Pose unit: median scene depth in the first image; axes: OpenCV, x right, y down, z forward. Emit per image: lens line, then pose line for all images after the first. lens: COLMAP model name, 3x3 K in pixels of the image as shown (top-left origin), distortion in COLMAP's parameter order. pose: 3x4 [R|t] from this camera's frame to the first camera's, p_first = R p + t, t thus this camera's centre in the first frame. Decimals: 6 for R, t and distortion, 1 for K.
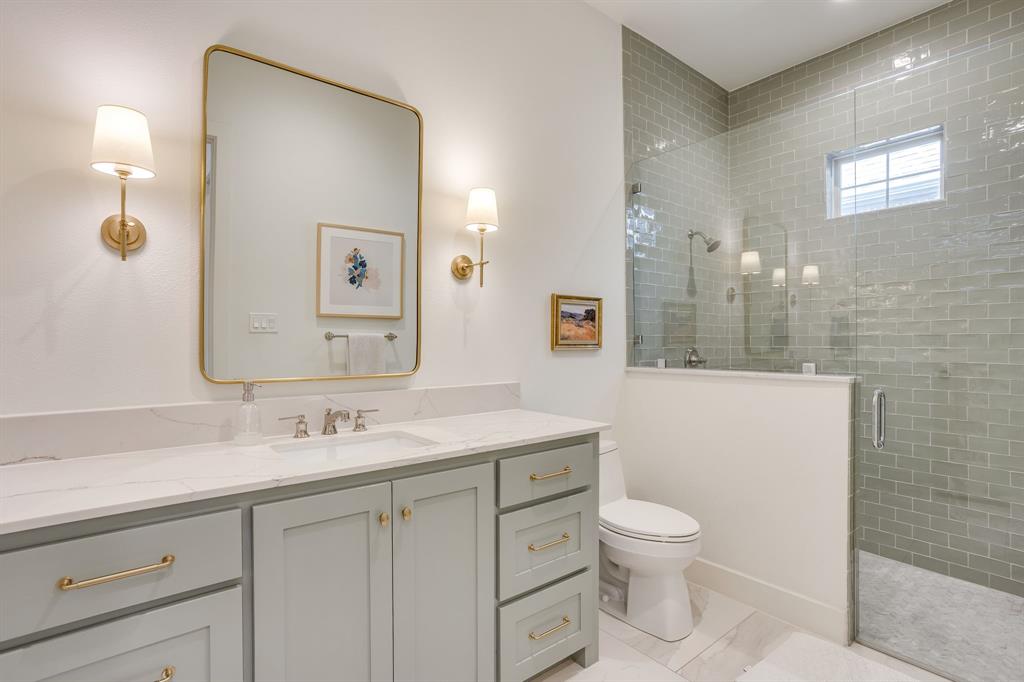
lens RADIAL K [[503.5, 0, 510.1], [0, 503.5, 340.7], [0, 0, 1]] dist [-0.038470, 0.017496]
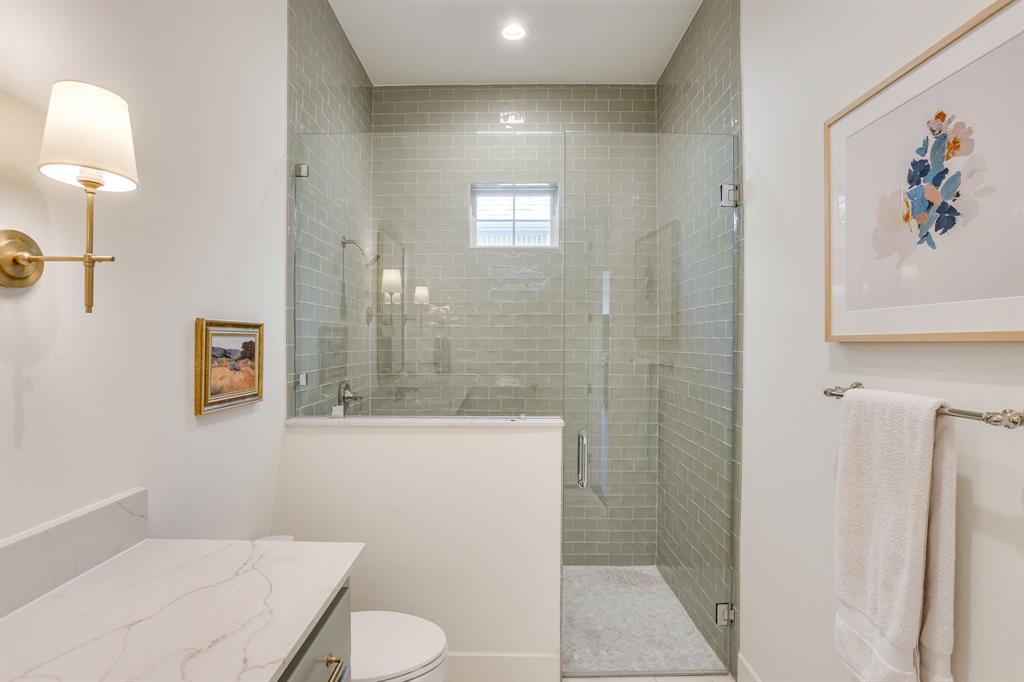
lens RADIAL K [[503.5, 0, 508.3], [0, 503.5, 343.8], [0, 0, 1]] dist [-0.038470, 0.017496]
pose [[0.635378, -0.001735, 0.772199, -0.121618], [-0.002657, 0.999987, 0.004433, -0.062712], [-0.772196, -0.004869, 0.635365, 0.335374]]
